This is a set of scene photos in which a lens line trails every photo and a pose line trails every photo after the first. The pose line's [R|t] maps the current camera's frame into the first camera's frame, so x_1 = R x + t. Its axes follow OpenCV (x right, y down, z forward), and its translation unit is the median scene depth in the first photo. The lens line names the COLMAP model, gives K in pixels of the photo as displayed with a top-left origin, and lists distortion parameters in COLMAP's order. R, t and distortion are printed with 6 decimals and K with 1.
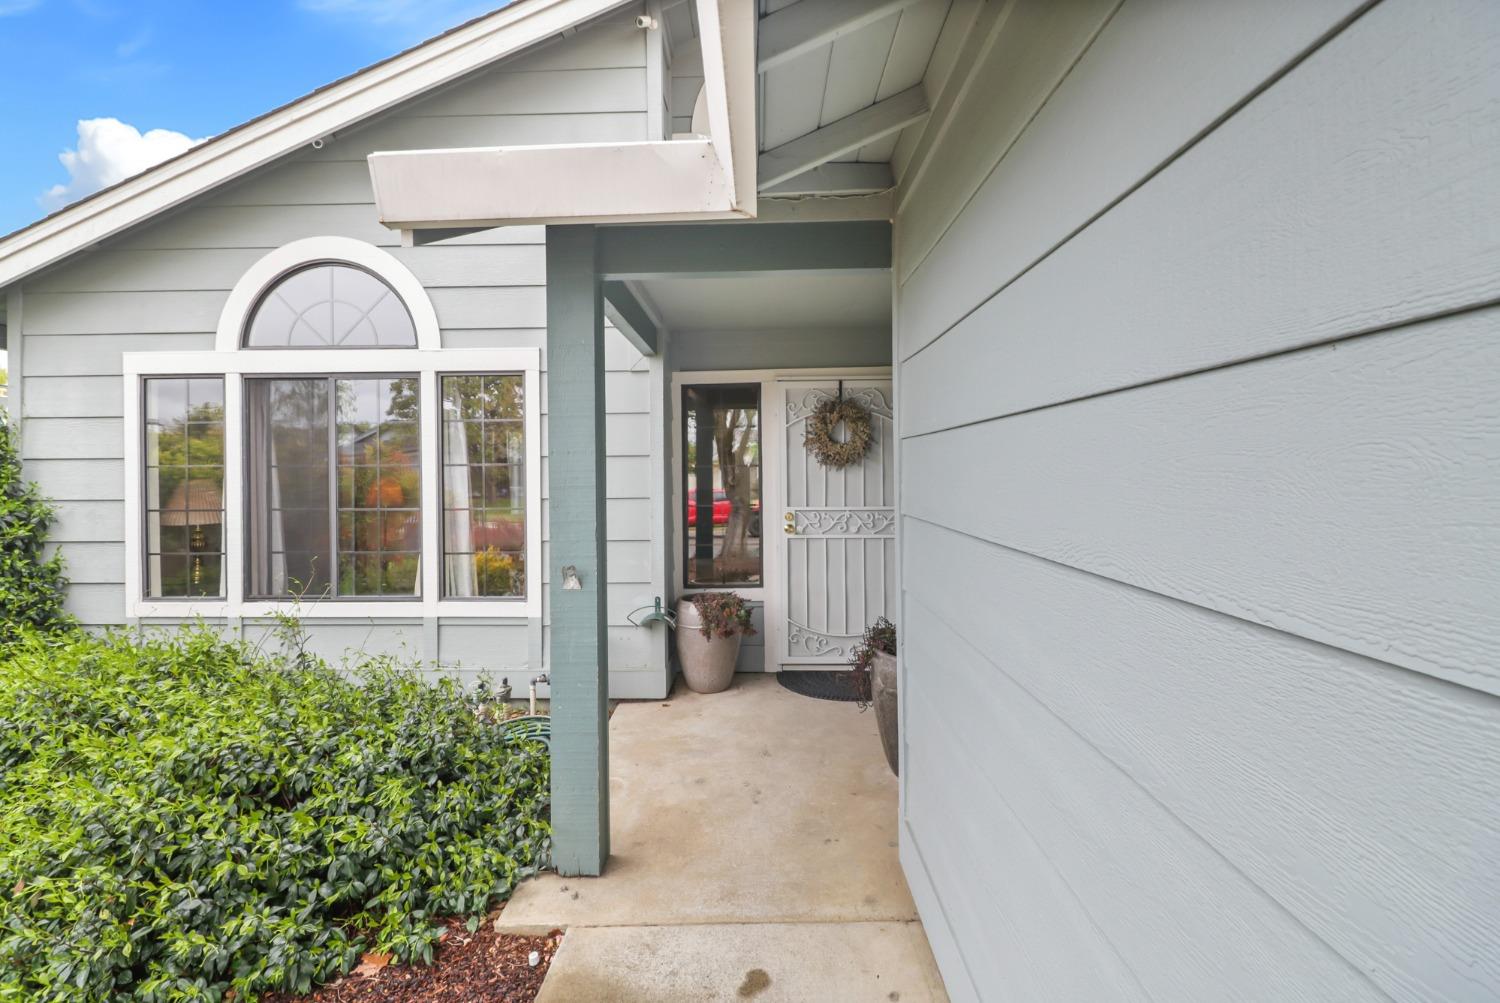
lens RADIAL K [[729.3, 0, 746.7], [0, 729.3, 494.0], [0, 0, 1]] dist [-0.001805, -0.002396]
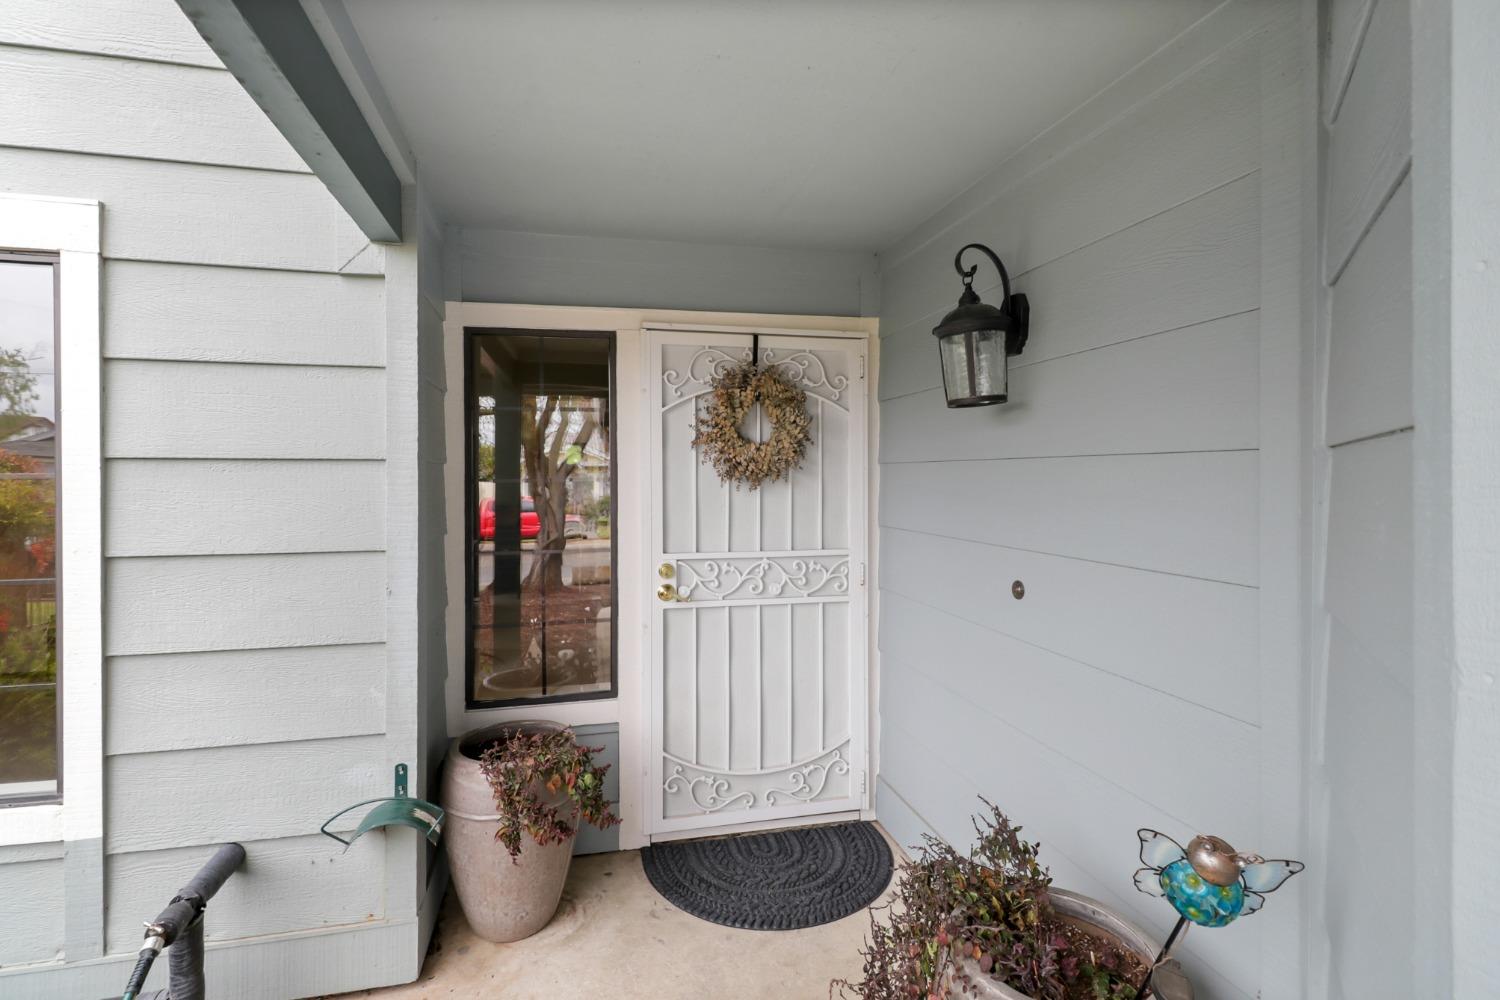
lens RADIAL K [[729.3, 0, 753.3], [0, 729.3, 478.4], [0, 0, 1]] dist [-0.001805, -0.002396]
pose [[0.963109, 0.007070, 0.269020, -0.028923], [-0.000622, 0.999711, -0.024049, -0.027102], [-0.269112, 0.022995, 0.962834, 0.441971]]
